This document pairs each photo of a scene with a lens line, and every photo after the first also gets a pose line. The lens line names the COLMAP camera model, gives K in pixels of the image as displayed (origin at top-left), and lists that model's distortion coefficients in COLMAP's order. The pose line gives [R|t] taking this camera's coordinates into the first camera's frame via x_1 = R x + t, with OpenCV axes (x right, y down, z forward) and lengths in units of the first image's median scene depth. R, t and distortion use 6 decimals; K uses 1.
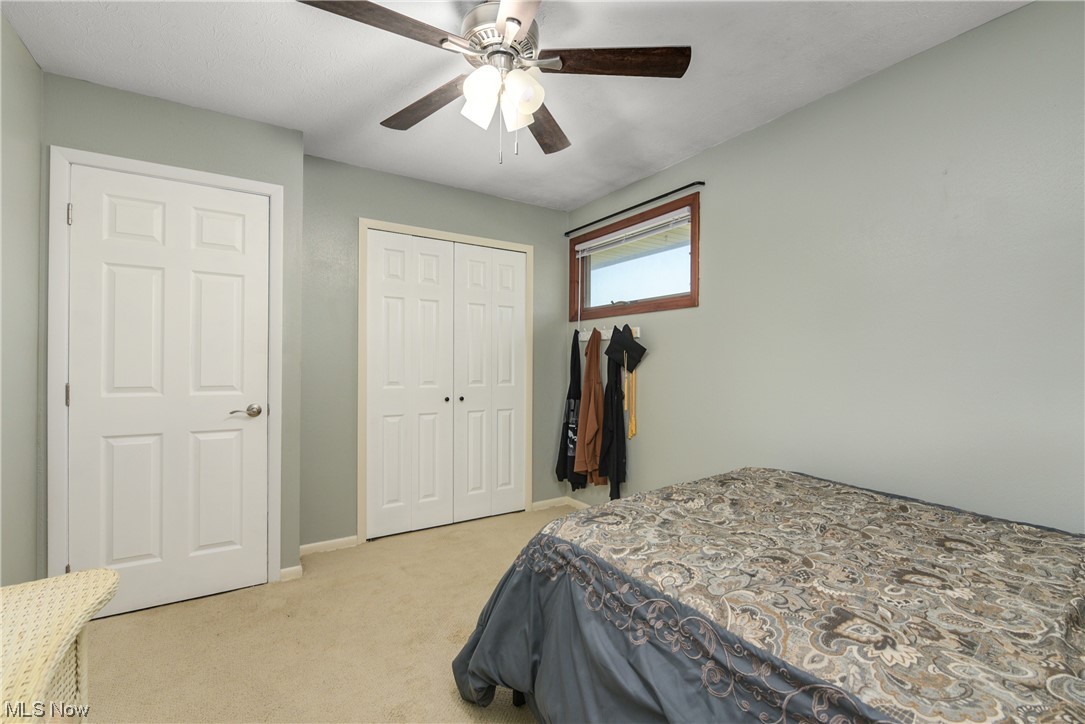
lens RADIAL K [[488.1, 0, 542.6], [0, 488.1, 367.3], [0, 0, 1]] dist [0.003460, 0.000092]
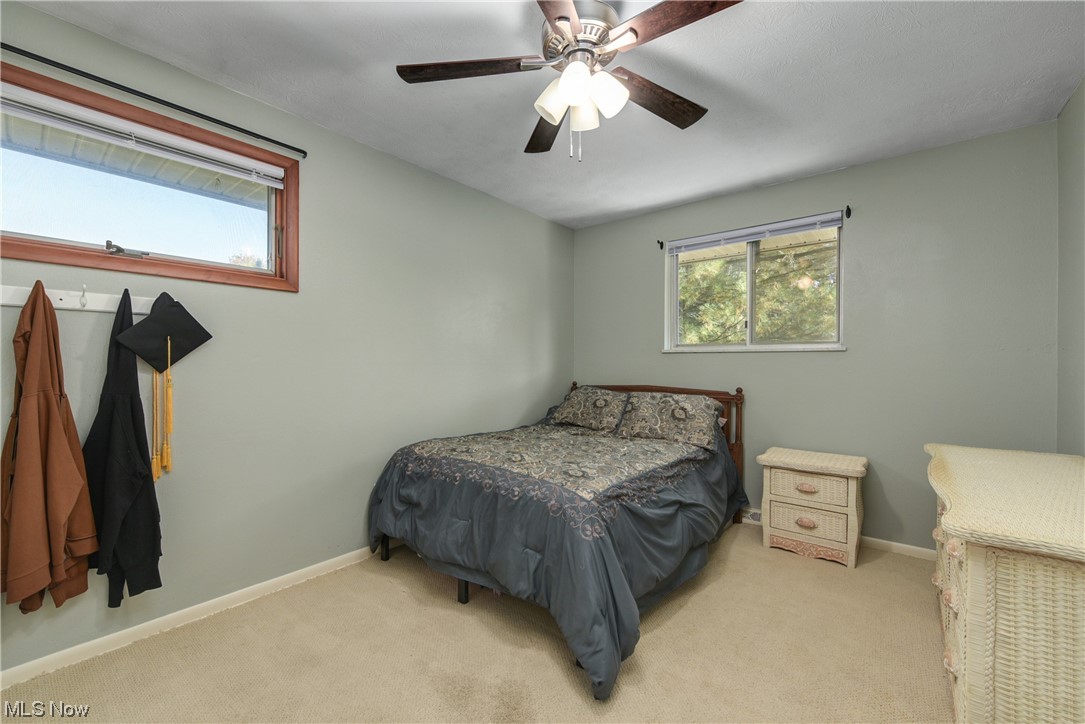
lens RADIAL K [[418.3, 0, 541.0], [0, 418.3, 354.5], [0, 0, 1]] dist [-0.003183, -0.000203]
pose [[-0.329867, -0.005250, 0.944013, -0.496348], [0.000990, 0.999982, 0.005907, -0.014033], [-0.944027, 0.002883, -0.329856, 0.779832]]
